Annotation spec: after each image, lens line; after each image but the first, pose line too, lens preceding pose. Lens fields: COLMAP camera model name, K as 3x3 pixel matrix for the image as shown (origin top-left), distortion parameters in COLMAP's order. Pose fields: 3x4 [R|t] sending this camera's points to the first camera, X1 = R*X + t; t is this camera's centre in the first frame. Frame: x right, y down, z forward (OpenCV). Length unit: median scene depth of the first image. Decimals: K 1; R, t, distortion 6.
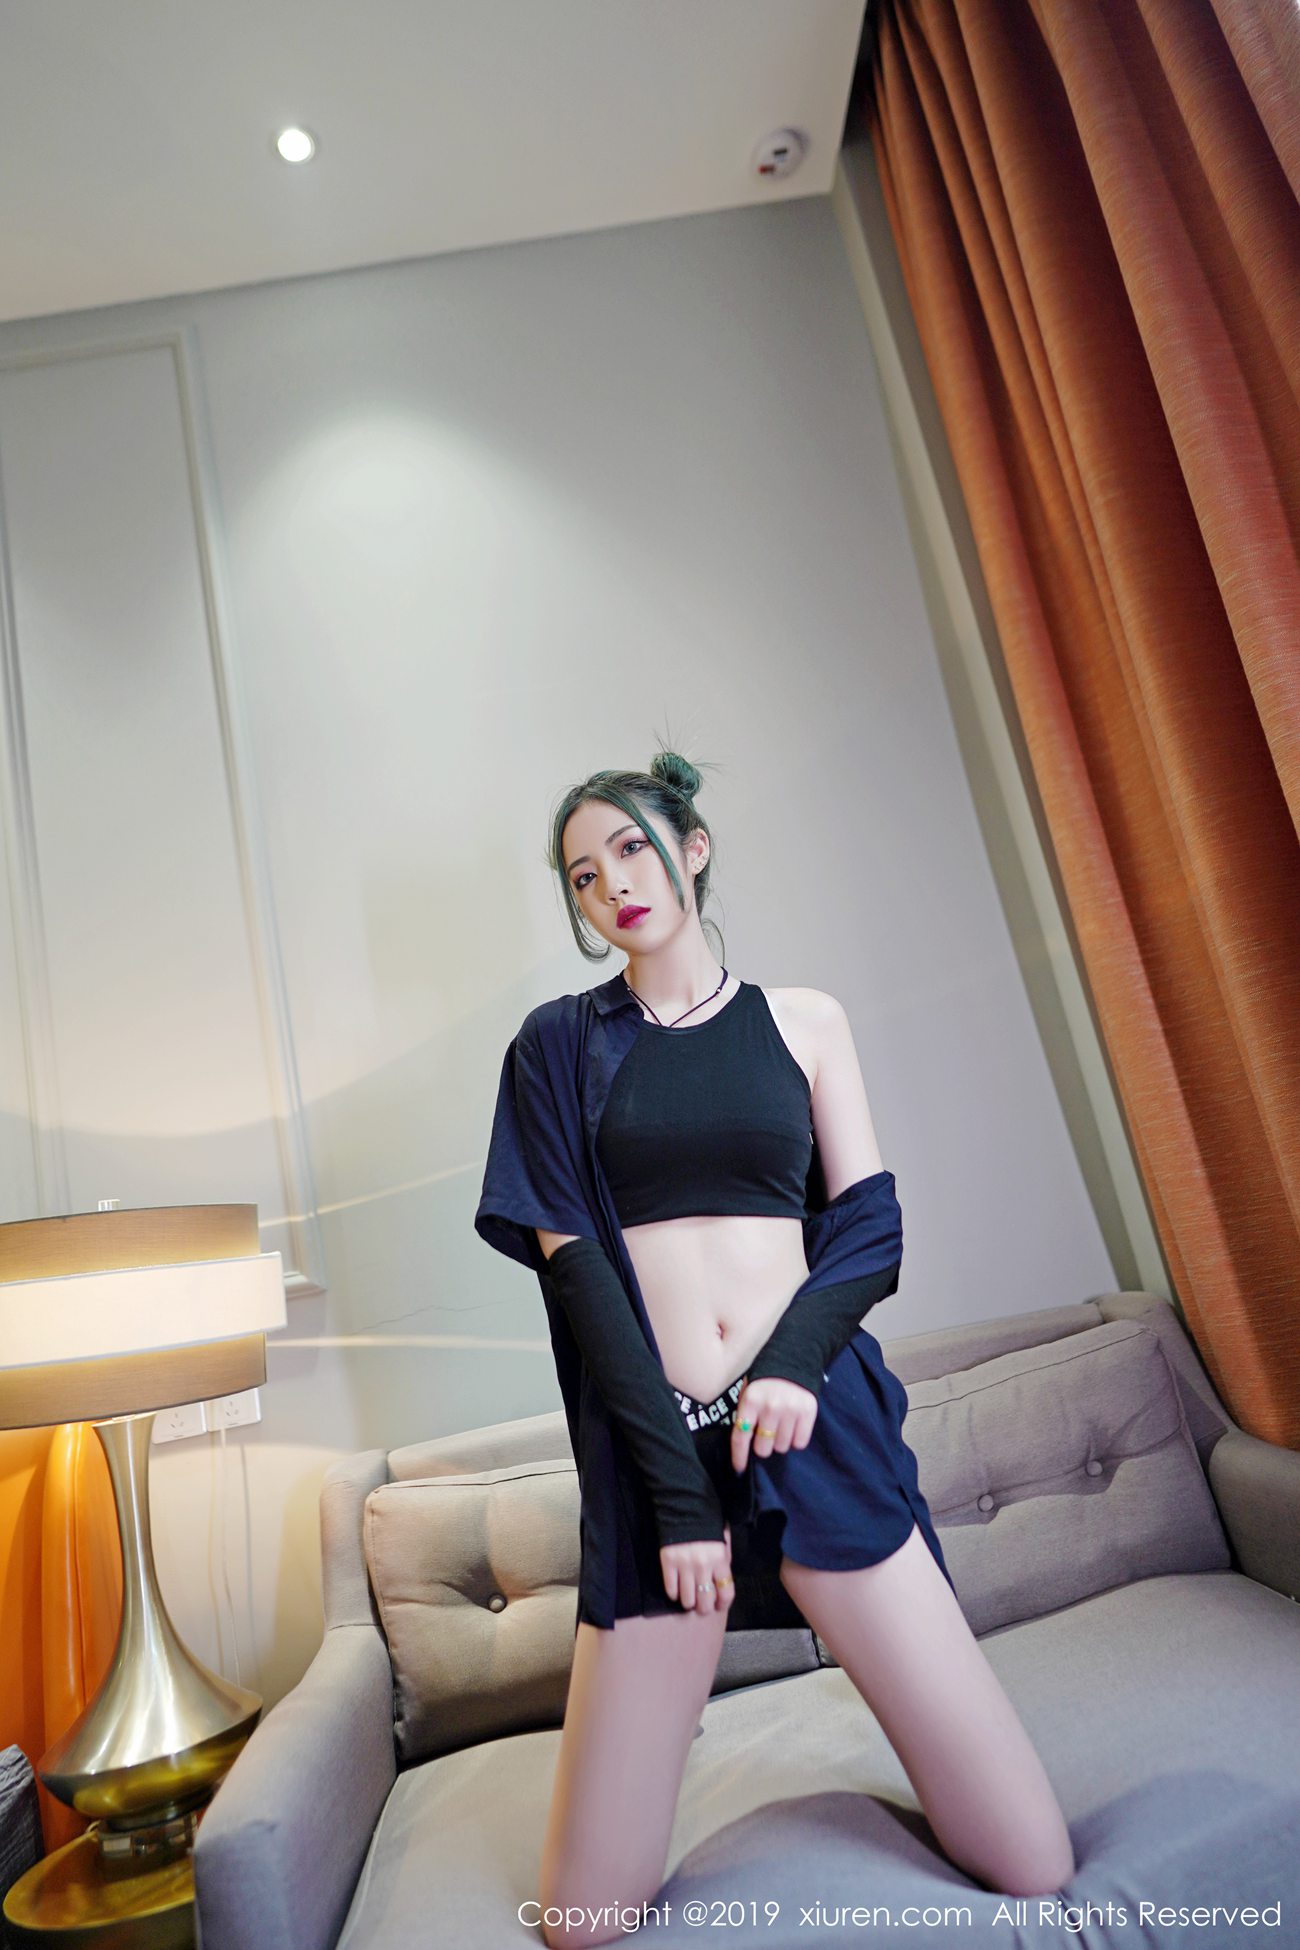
lens RADIAL K [[1291.7, 0, 649.0], [0, 1291.7, 976.6], [0, 0, 1]] dist [-0.006325, 0.004768]
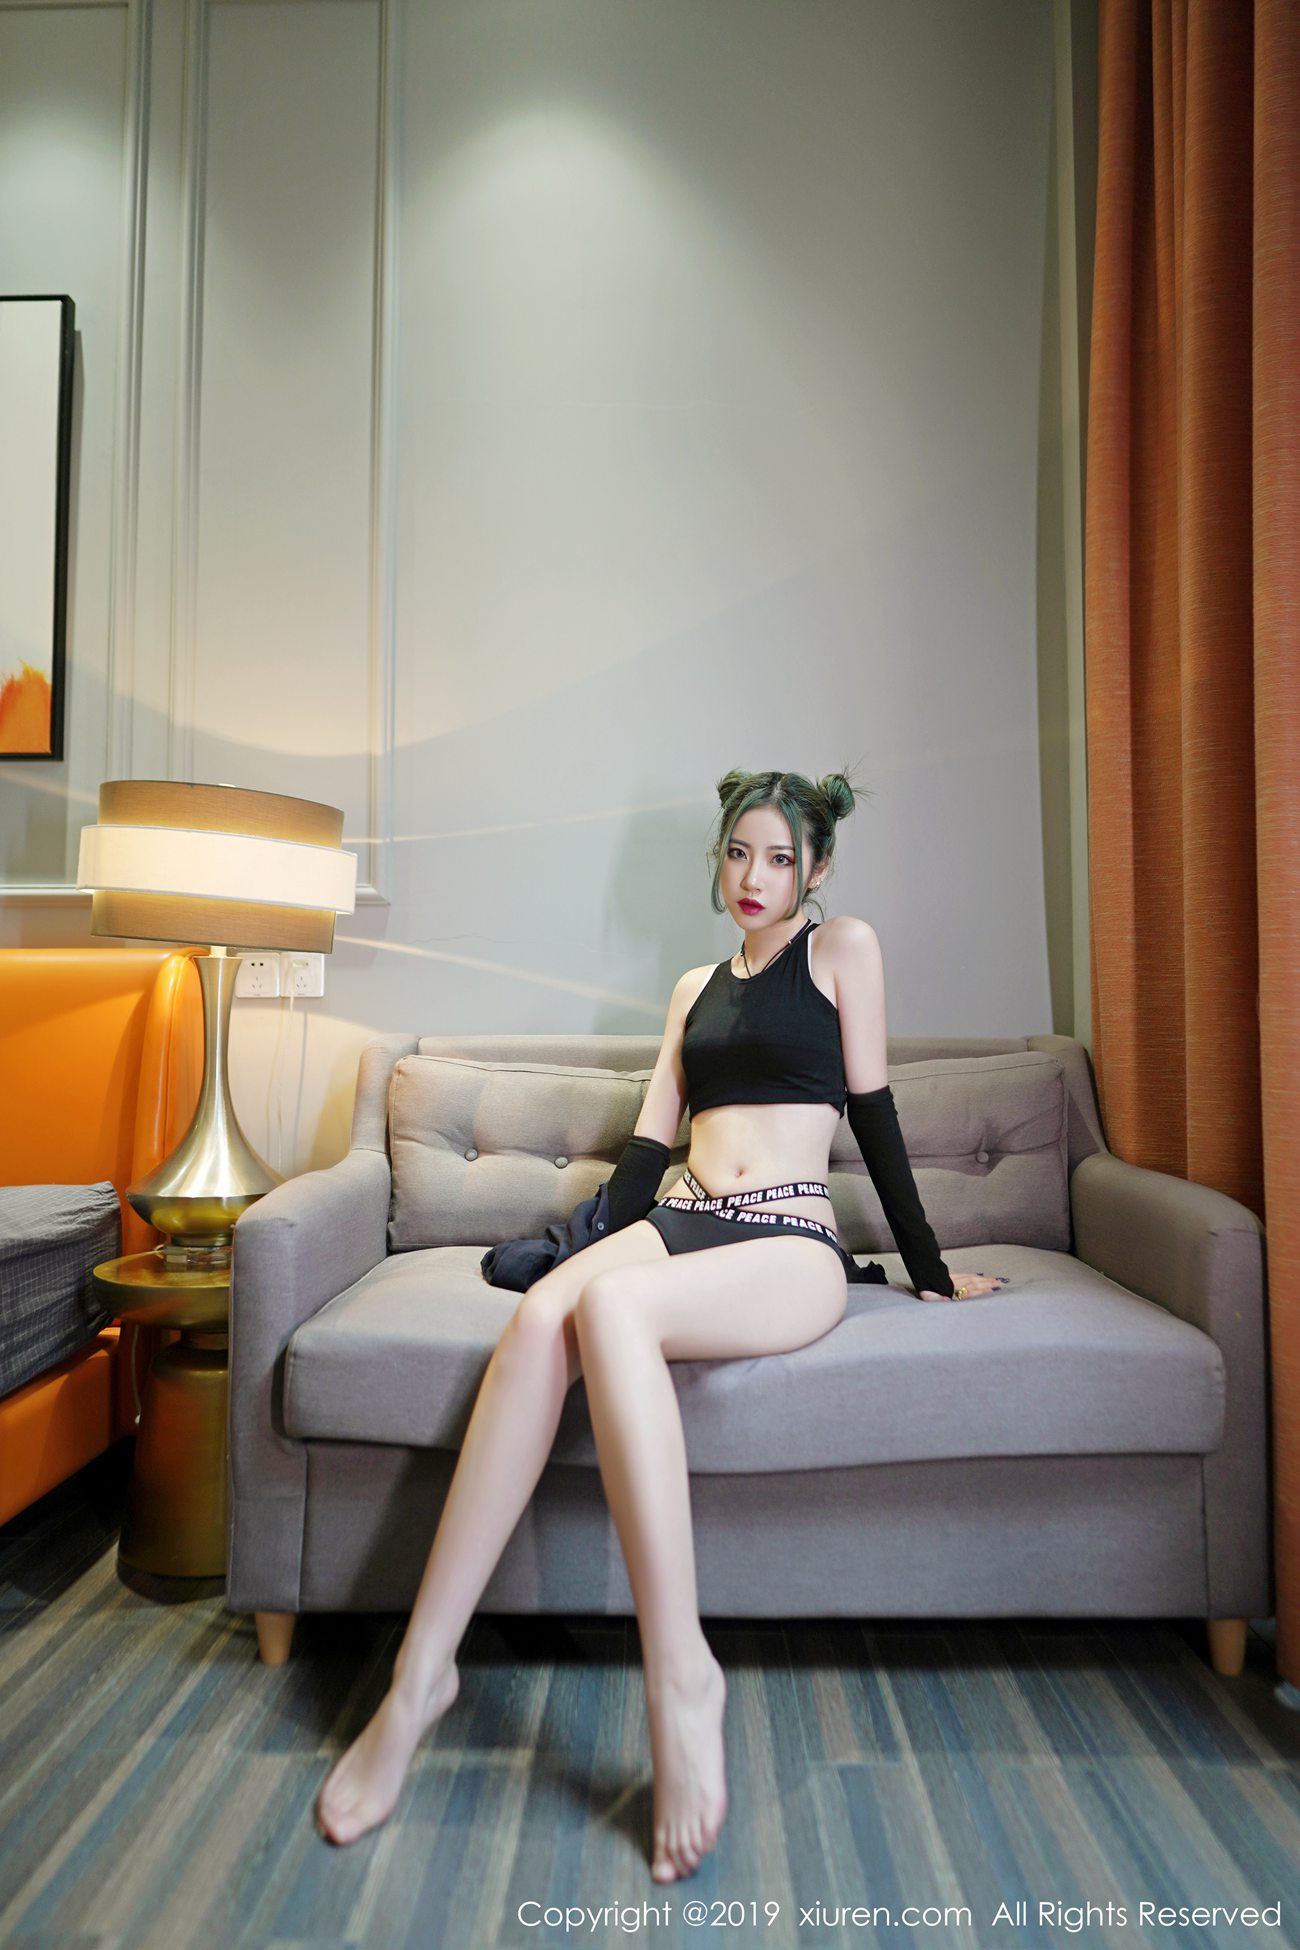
lens RADIAL K [[1291.7, 0, 651.9], [0, 1291.7, 976.9], [0, 0, 1]] dist [-0.006325, 0.004768]
pose [[0.979328, 0.195562, -0.051697, 0.071477], [-0.182505, 0.964456, 0.191091, 0.041507], [0.087230, -0.177706, 0.980210, -0.188505]]
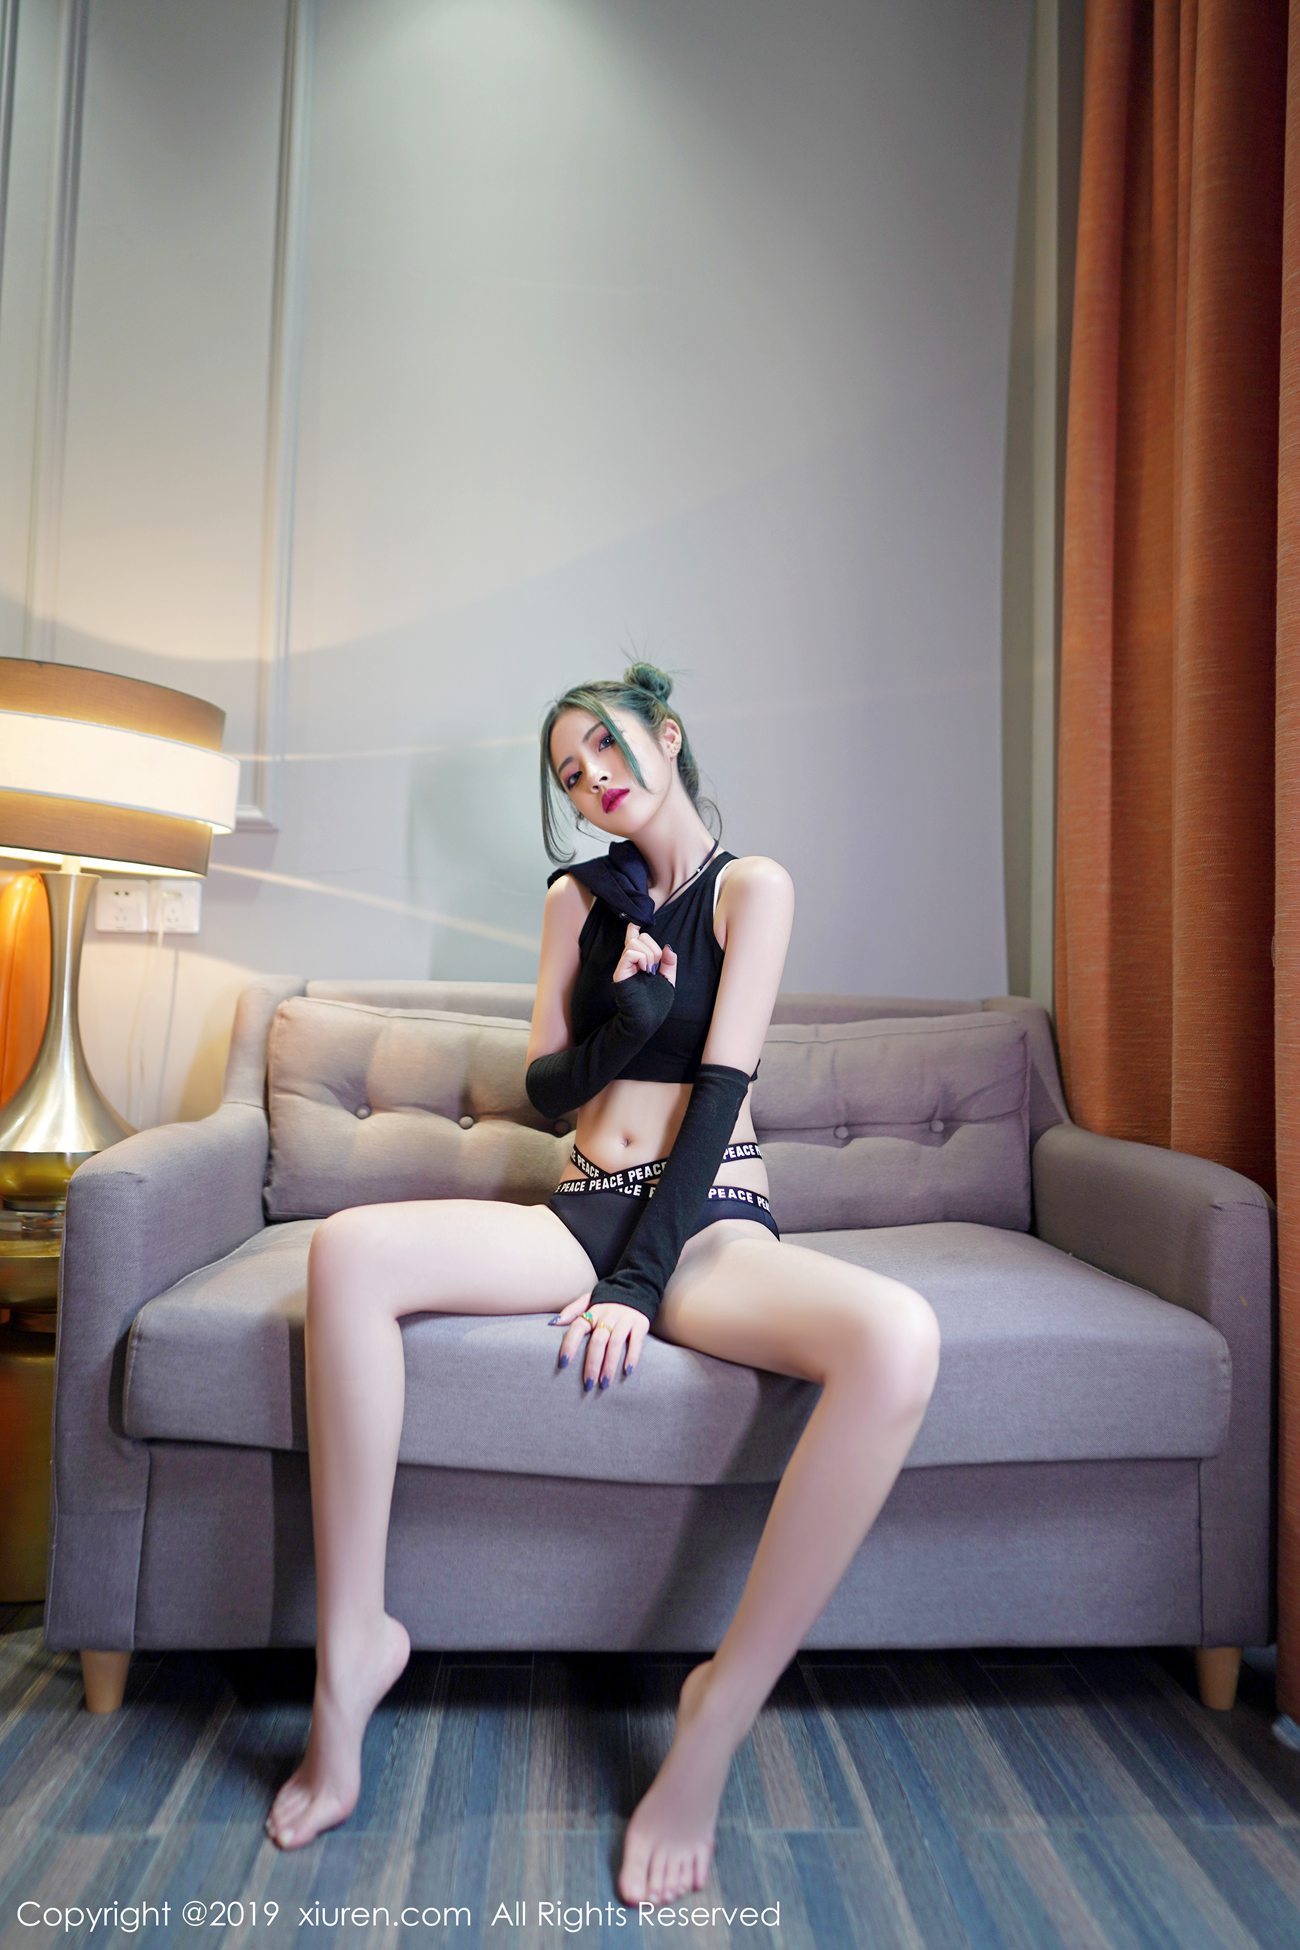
lens RADIAL K [[1291.7, 0, 651.8], [0, 1291.7, 971.2], [0, 0, 1]] dist [-0.006325, 0.004768]
pose [[0.974357, 0.223824, 0.023052, 0.055799], [-0.224303, 0.958086, 0.178212, 0.112977], [0.017802, -0.178812, 0.983722, -0.061316]]
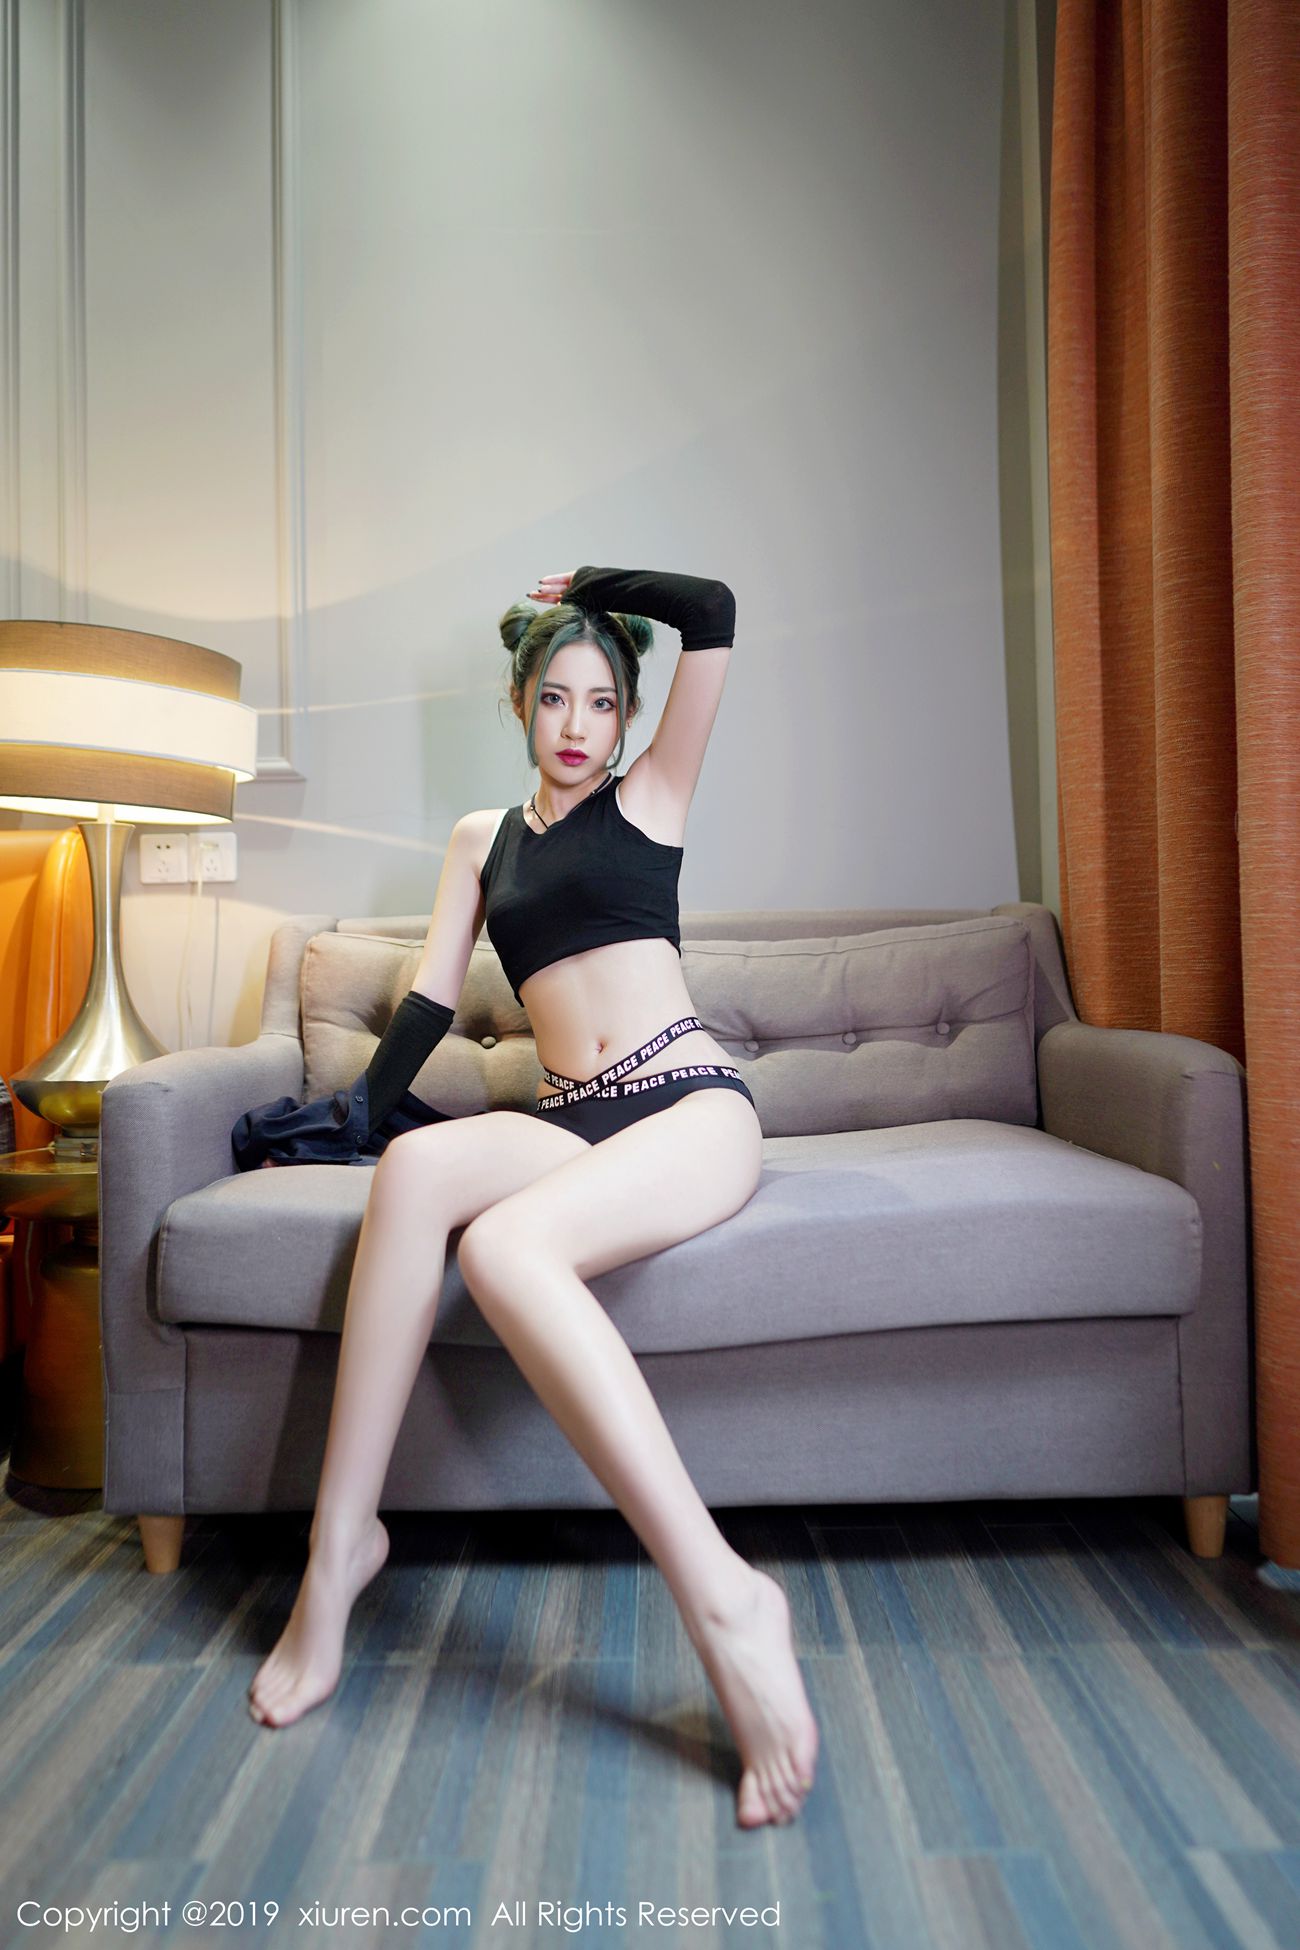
lens RADIAL K [[1291.7, 0, 656.2], [0, 1291.7, 977.1], [0, 0, 1]] dist [-0.006325, 0.004768]
pose [[0.983445, 0.178484, -0.031283, 0.127485], [-0.167402, 0.960979, 0.220216, 0.130856], [0.069368, -0.211334, 0.974949, -0.107758]]
